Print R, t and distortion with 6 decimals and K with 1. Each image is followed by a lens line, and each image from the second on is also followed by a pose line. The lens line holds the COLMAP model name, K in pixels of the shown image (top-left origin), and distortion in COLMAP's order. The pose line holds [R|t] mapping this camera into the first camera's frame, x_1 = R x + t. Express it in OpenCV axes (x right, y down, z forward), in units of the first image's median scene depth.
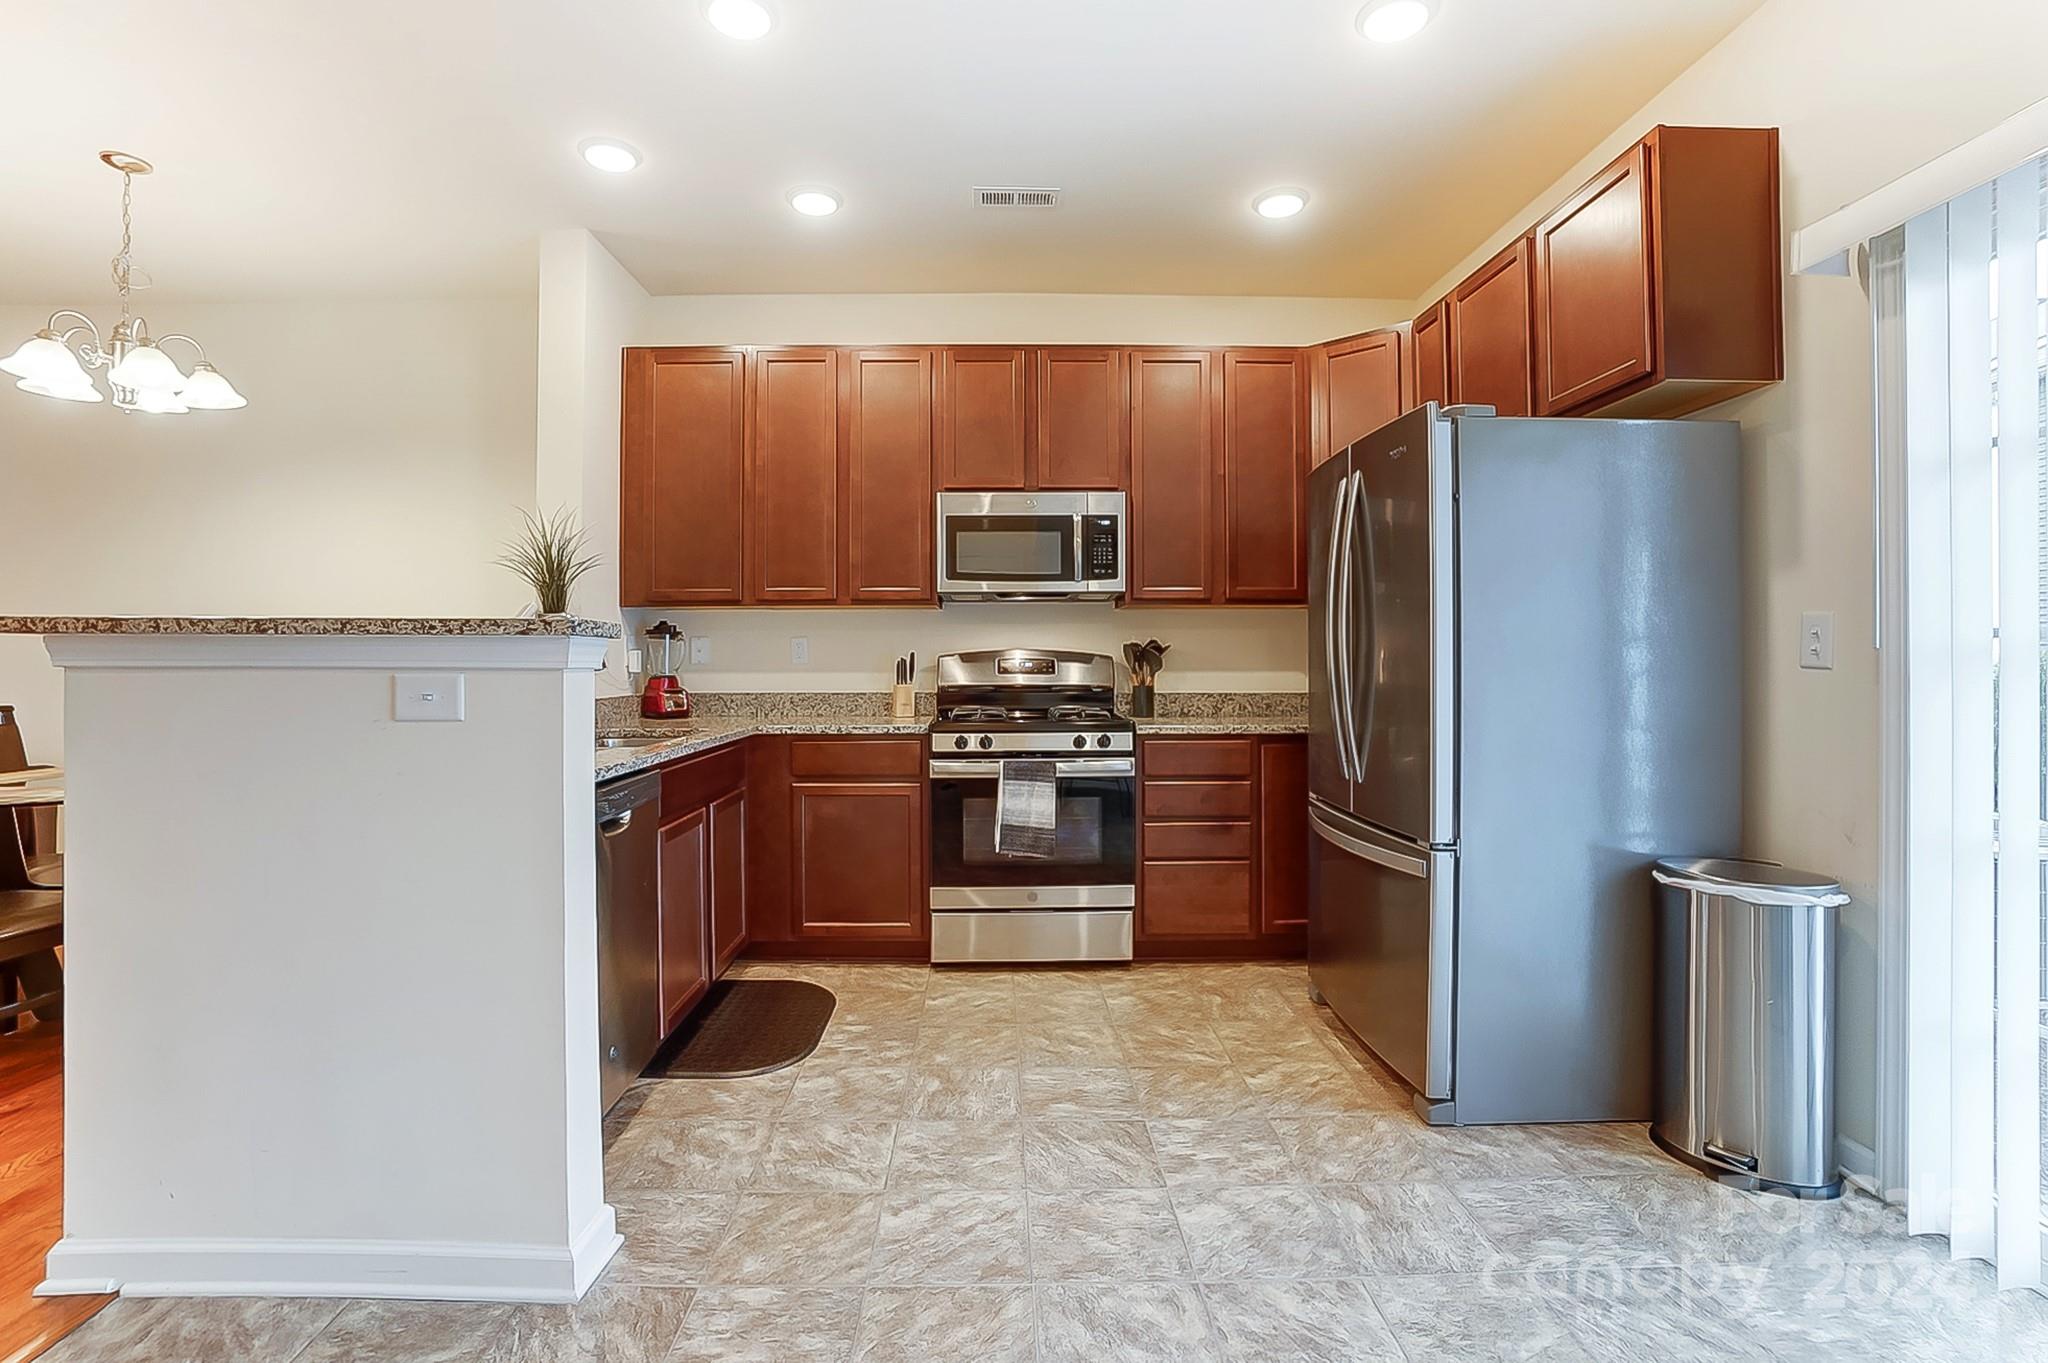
lens RADIAL K [[915.4, 0, 1011.8], [0, 915.4, 658.7], [0, 0, 1]] dist [-0.053989, 0.014772]
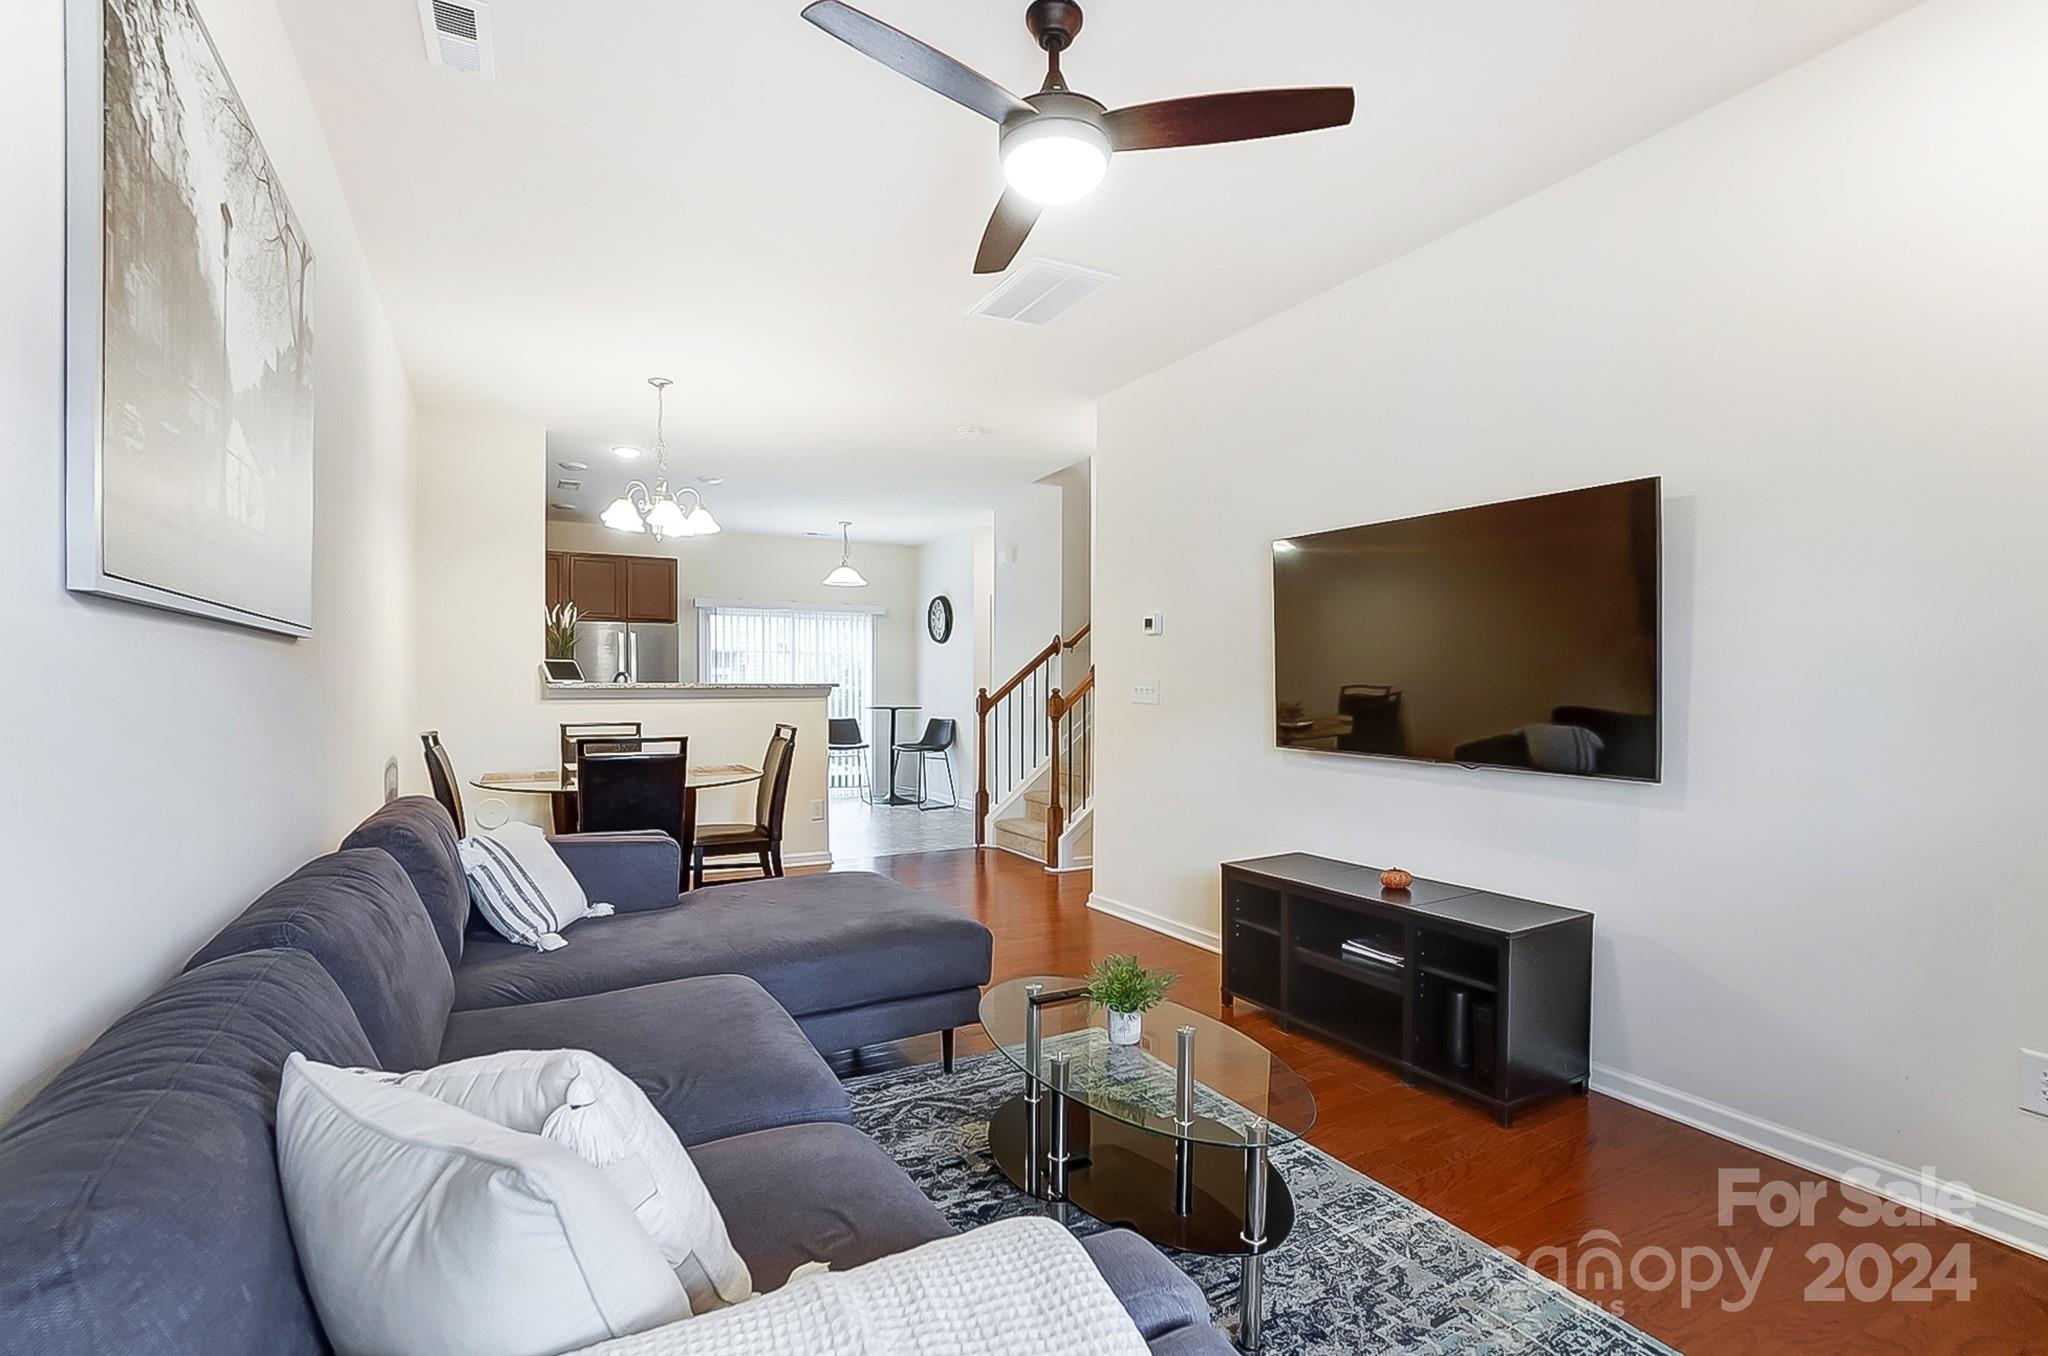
lens RADIAL K [[931.0, 0, 1014.7], [0, 931.0, 695.8], [0, 0, 1]] dist [-0.055562, 0.017470]
pose [[-0.468146, -0.006645, 0.883626, -2.342579], [-0.000678, 0.999974, 0.007161, -0.010693], [-0.883651, 0.002754, -0.468138, 1.022919]]
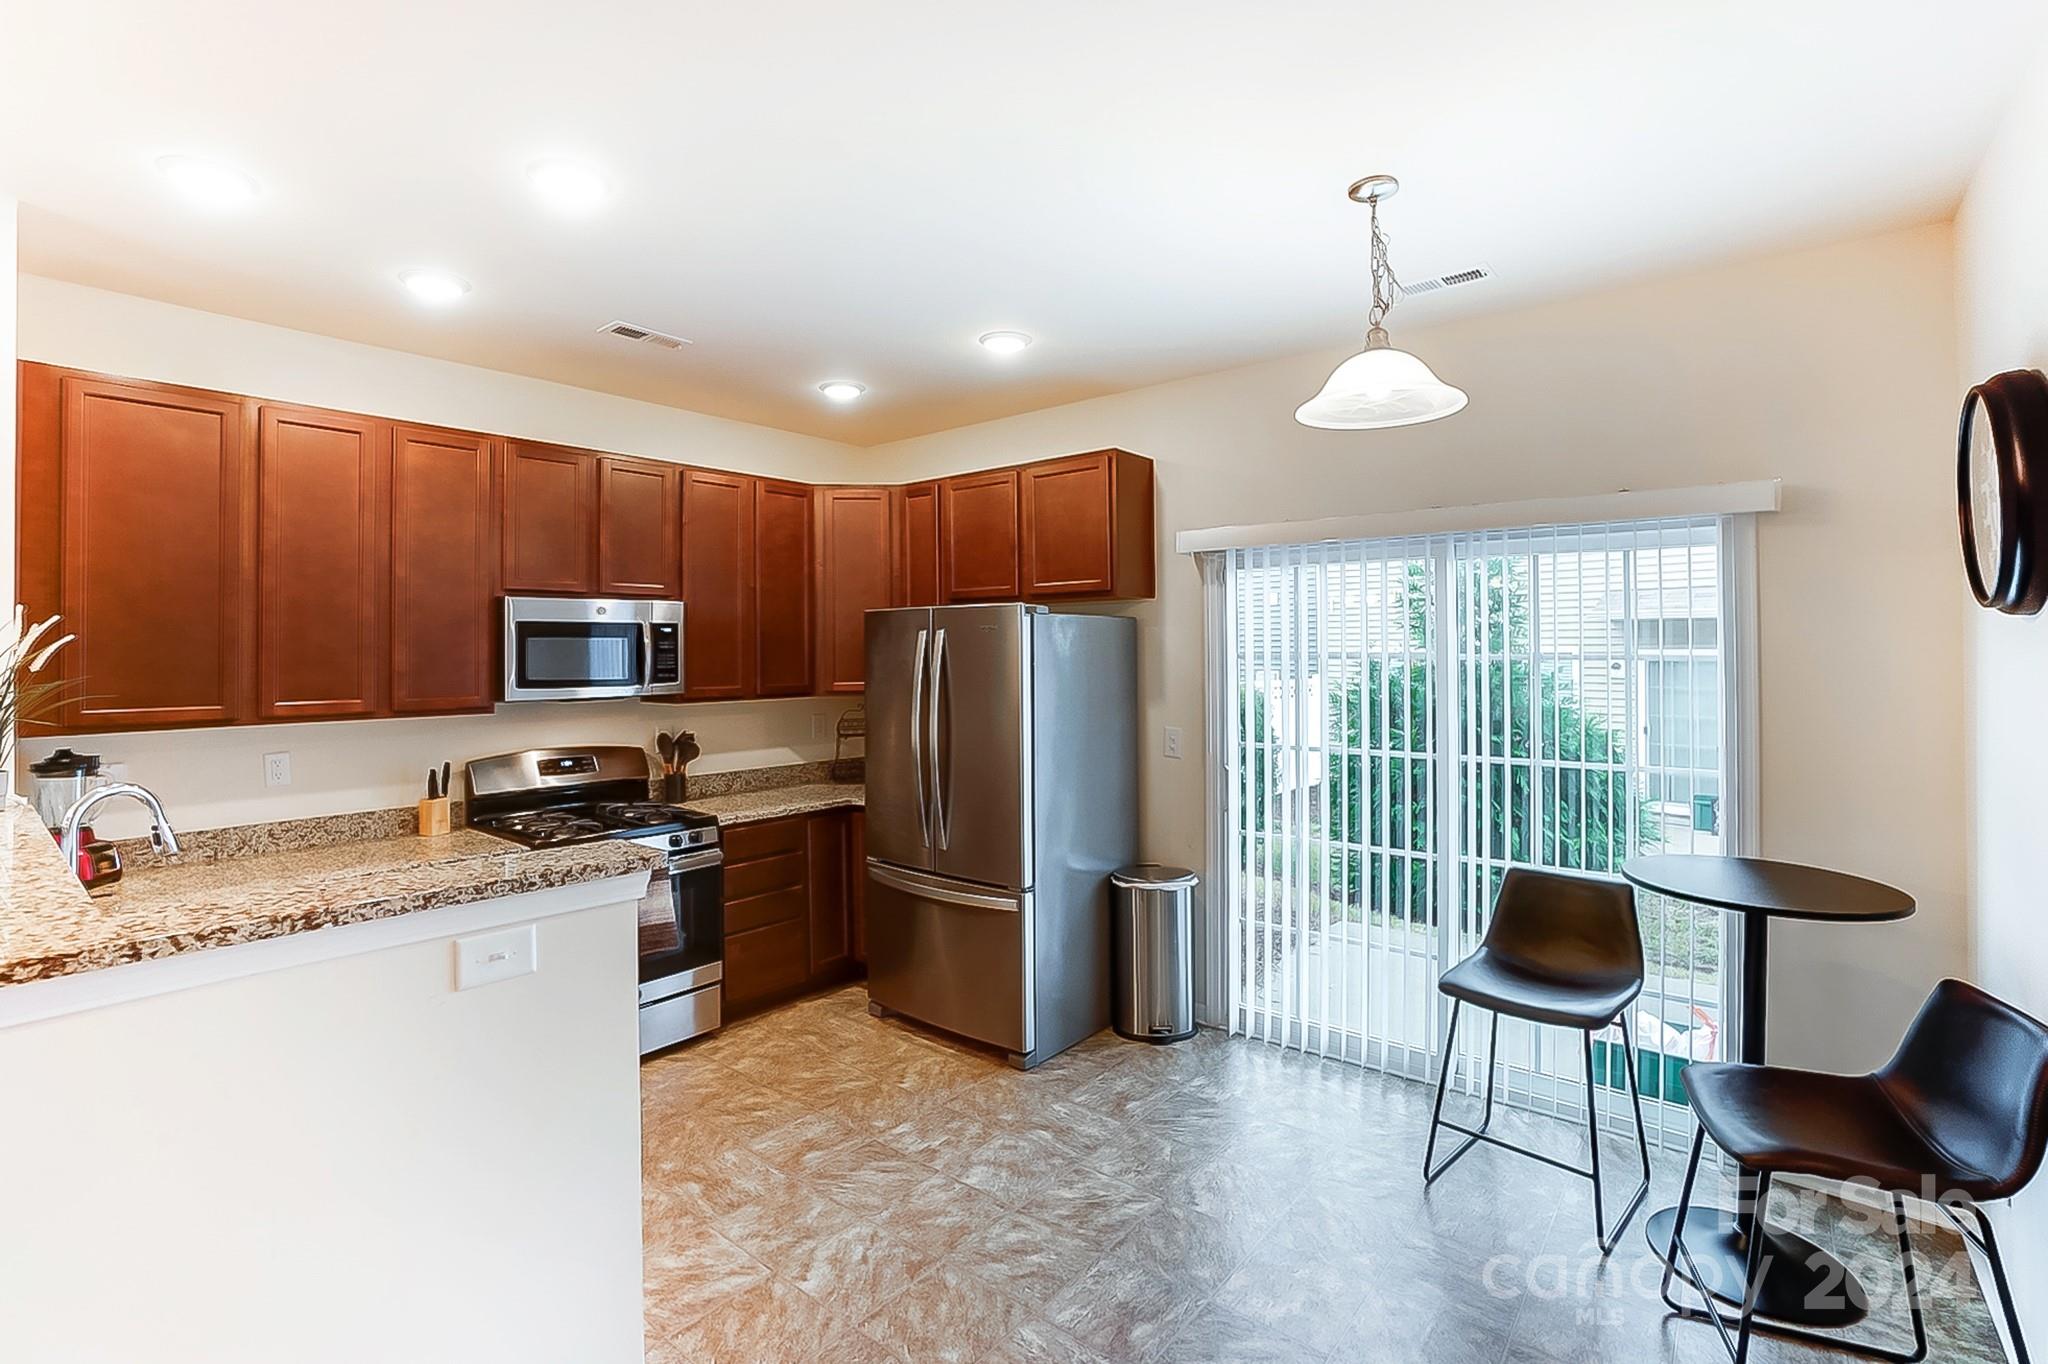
lens RADIAL K [[928.3, 0, 1014.0], [0, 928.3, 640.8], [0, 0, 1]] dist [-0.059009, 0.022609]
pose [[0.653203, 0.006490, 0.757155, -0.492385], [0.003664, 0.999924, -0.011732, -0.132692], [-0.757174, 0.010438, 0.653130, -0.018115]]
